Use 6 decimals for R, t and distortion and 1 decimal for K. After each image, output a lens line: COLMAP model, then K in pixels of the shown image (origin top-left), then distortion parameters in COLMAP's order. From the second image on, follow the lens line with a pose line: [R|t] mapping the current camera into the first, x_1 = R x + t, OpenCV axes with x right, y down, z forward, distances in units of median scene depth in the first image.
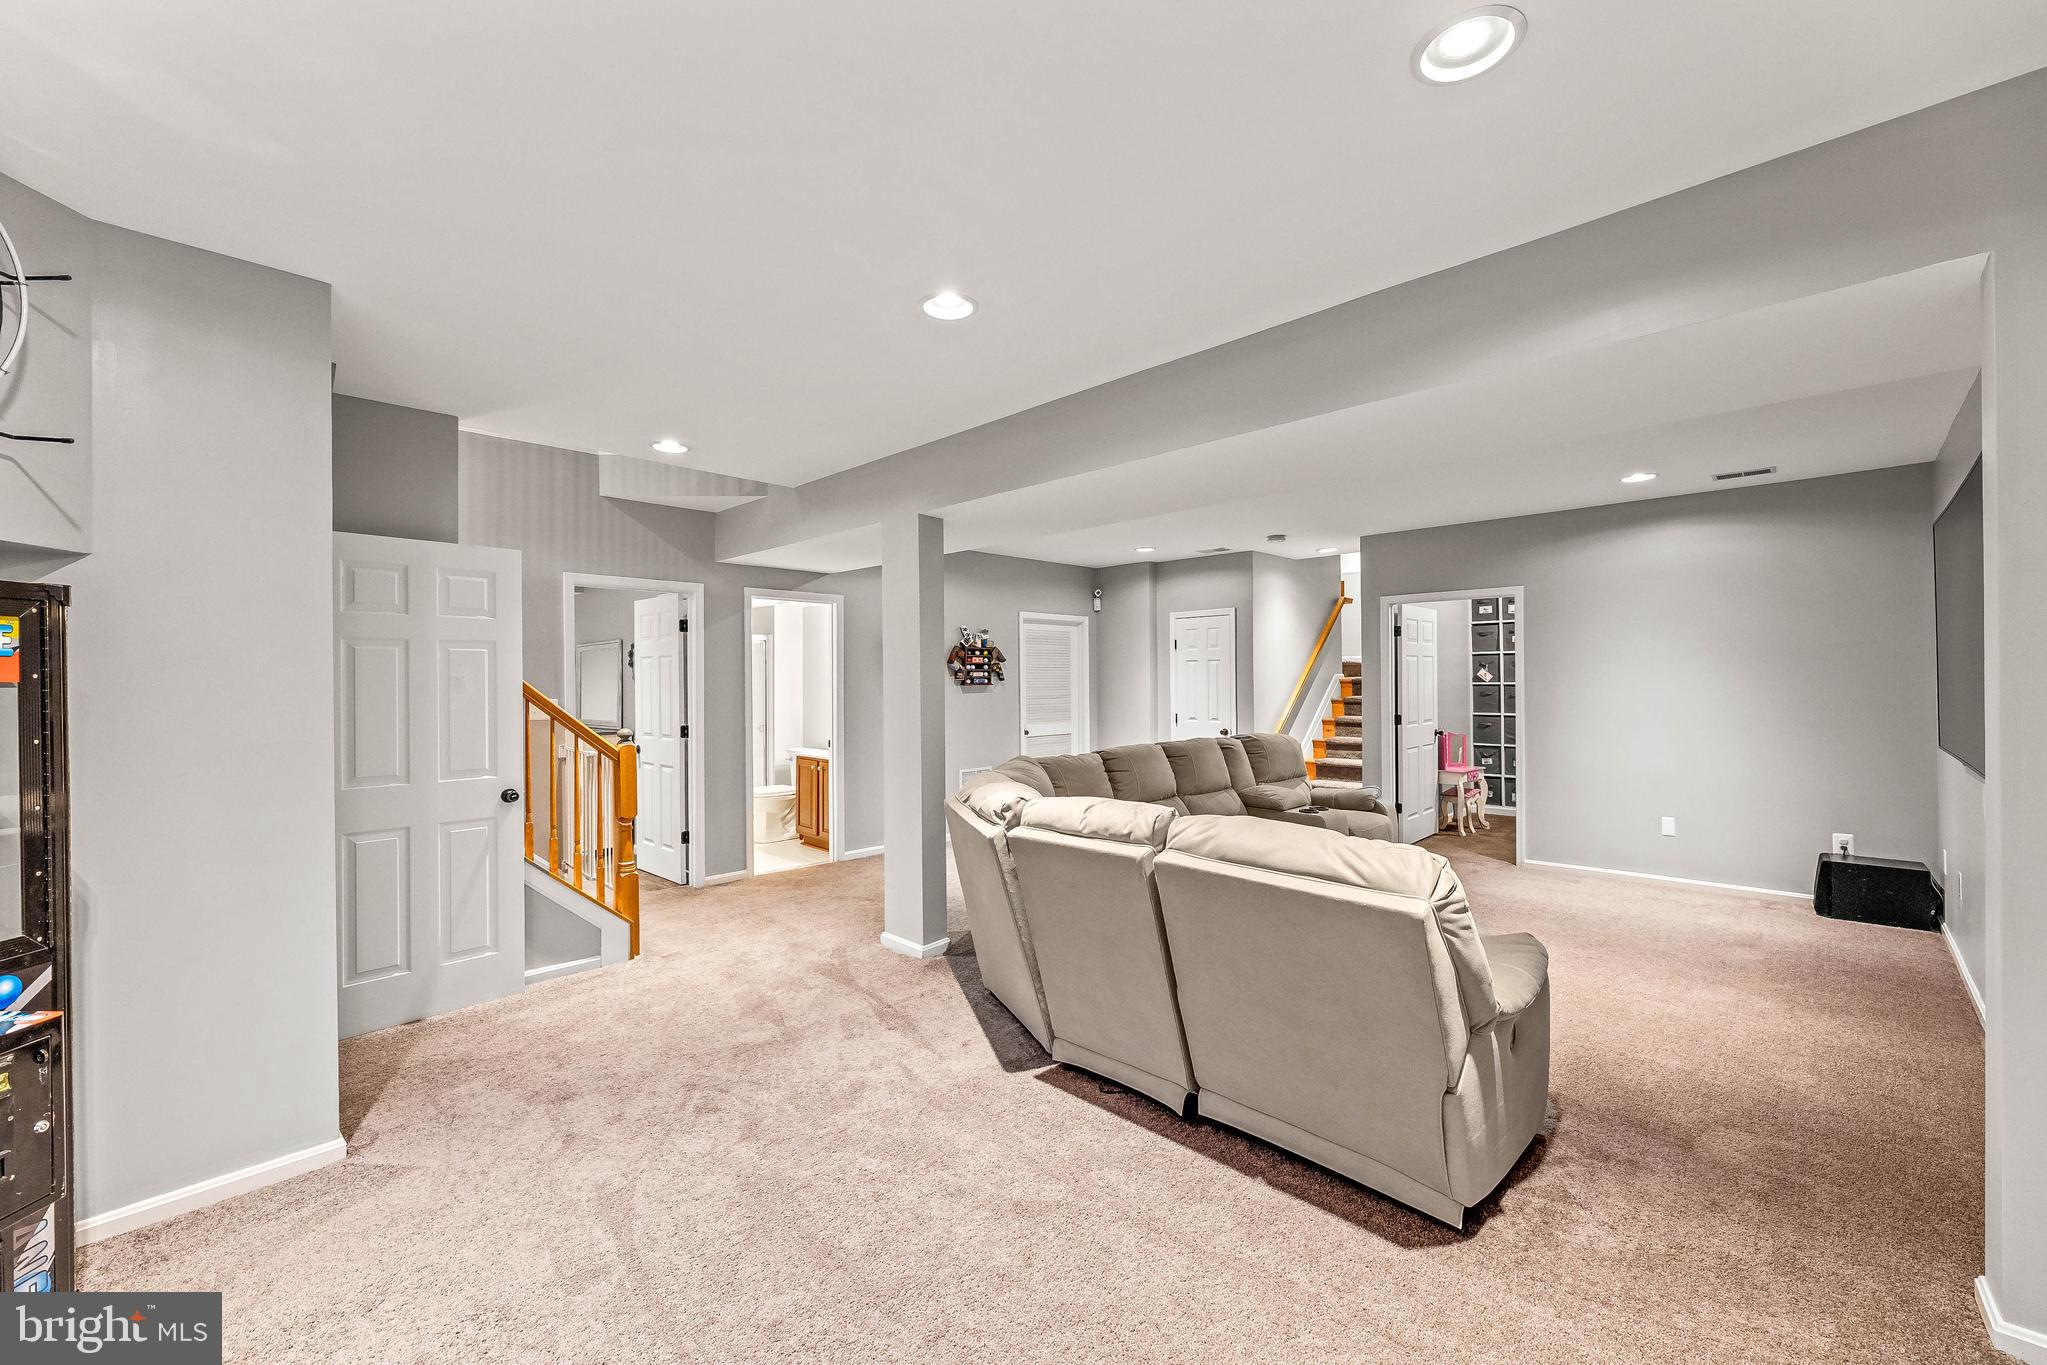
lens RADIAL K [[818.8, 0, 1023.5], [0, 818.8, 682.5], [0, 0, 1]] dist [0.000817, -0.000467]
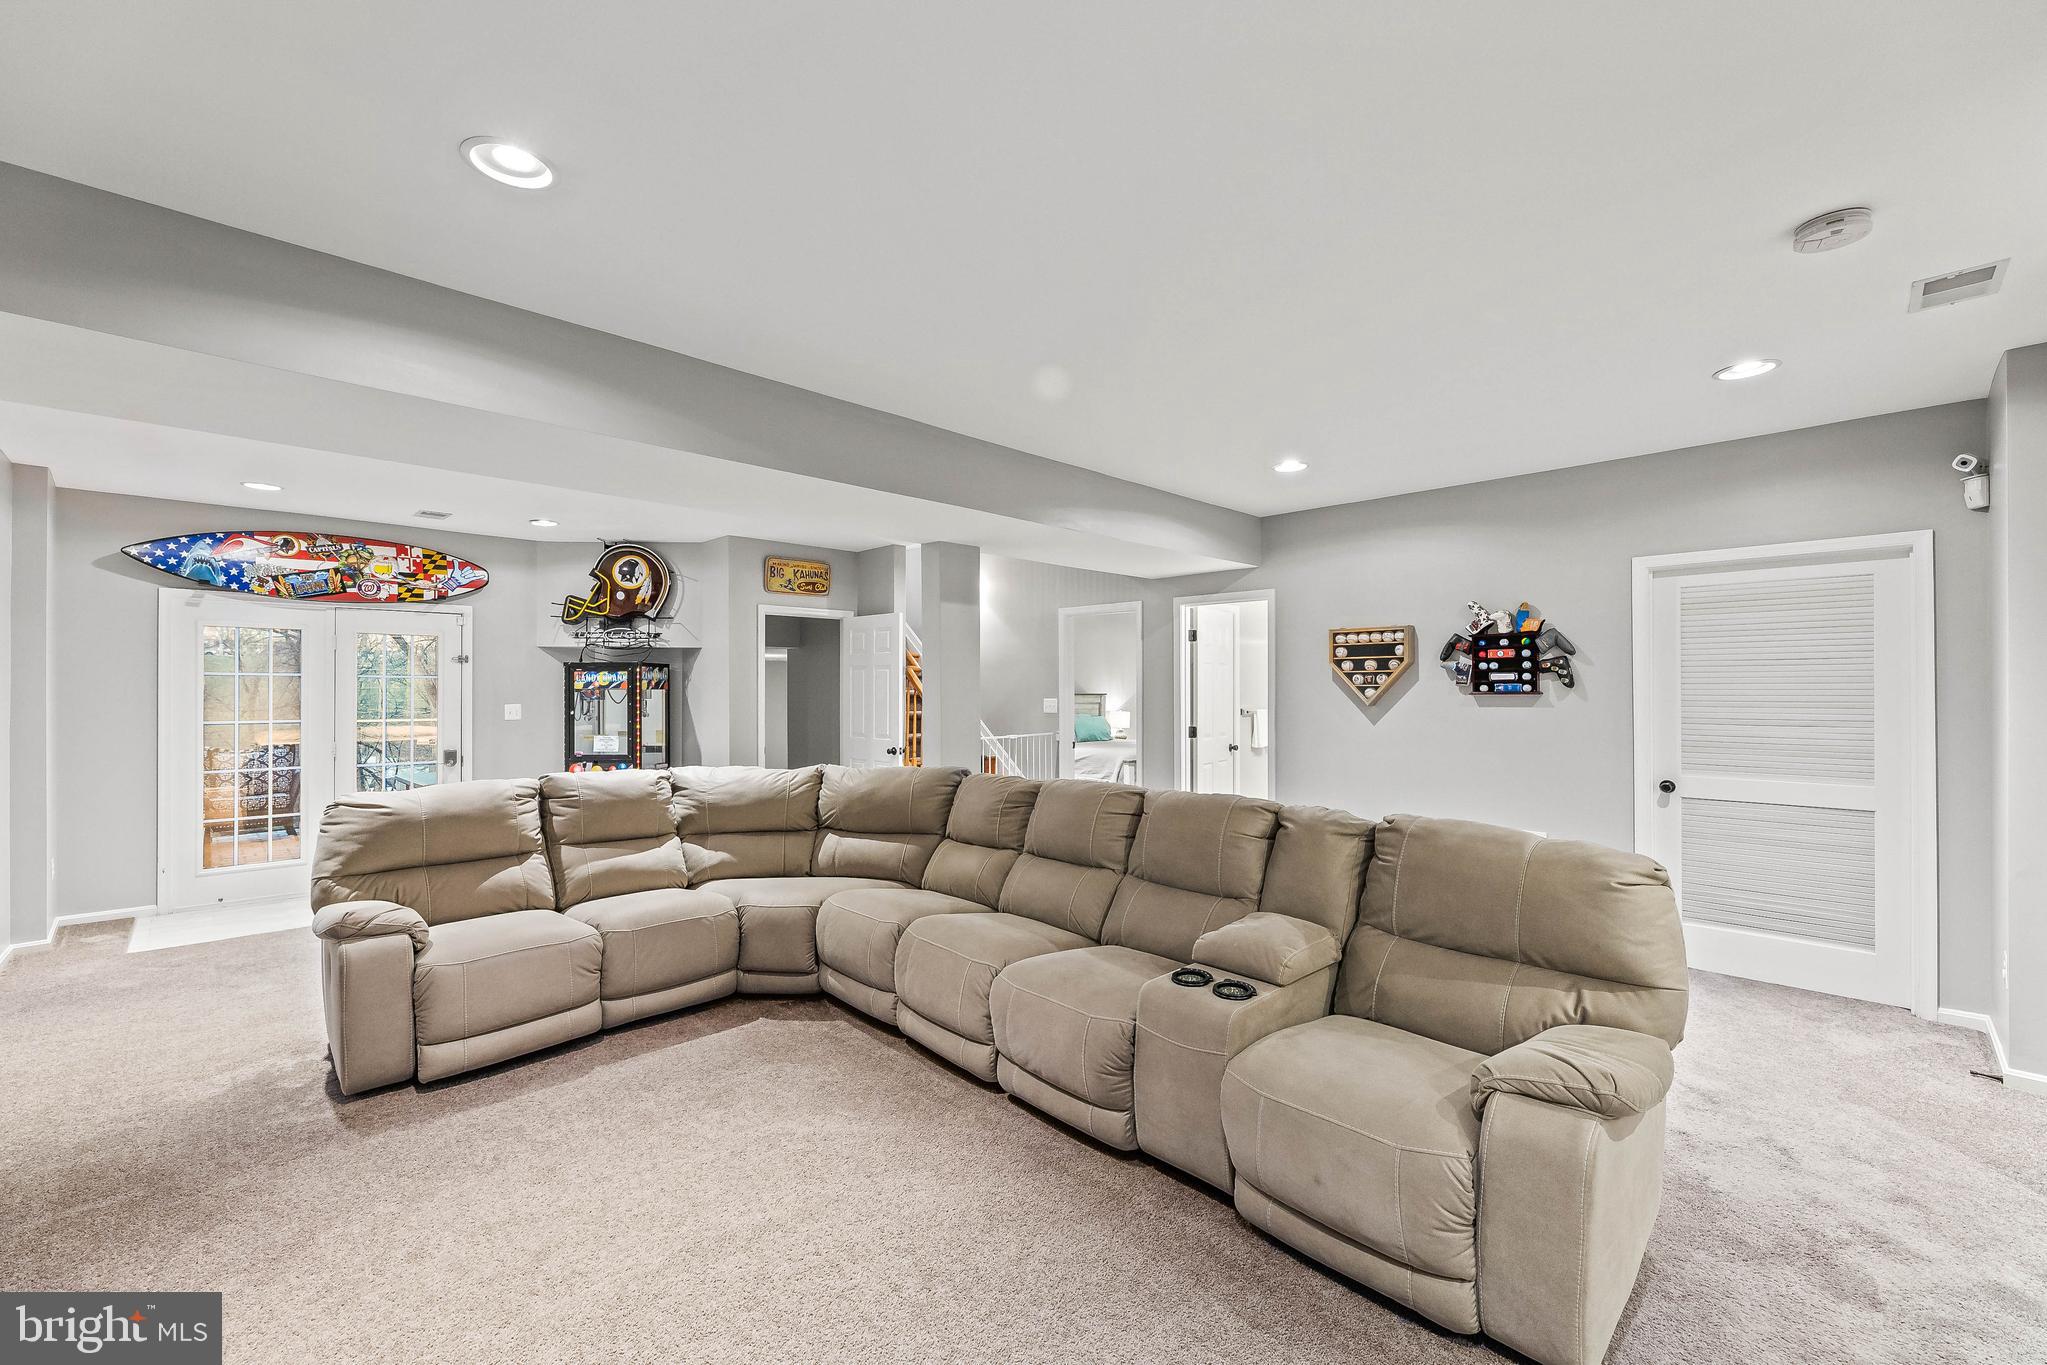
lens RADIAL K [[818.8, 0, 1023.5], [0, 818.8, 682.5], [0, 0, 1]] dist [0.000817, -0.000467]
pose [[-0.017613, 0.000722, -0.999845, 0.563160], [0.001815, 0.999998, 0.000690, -0.006456], [0.999843, -0.001803, -0.017614, 0.637905]]
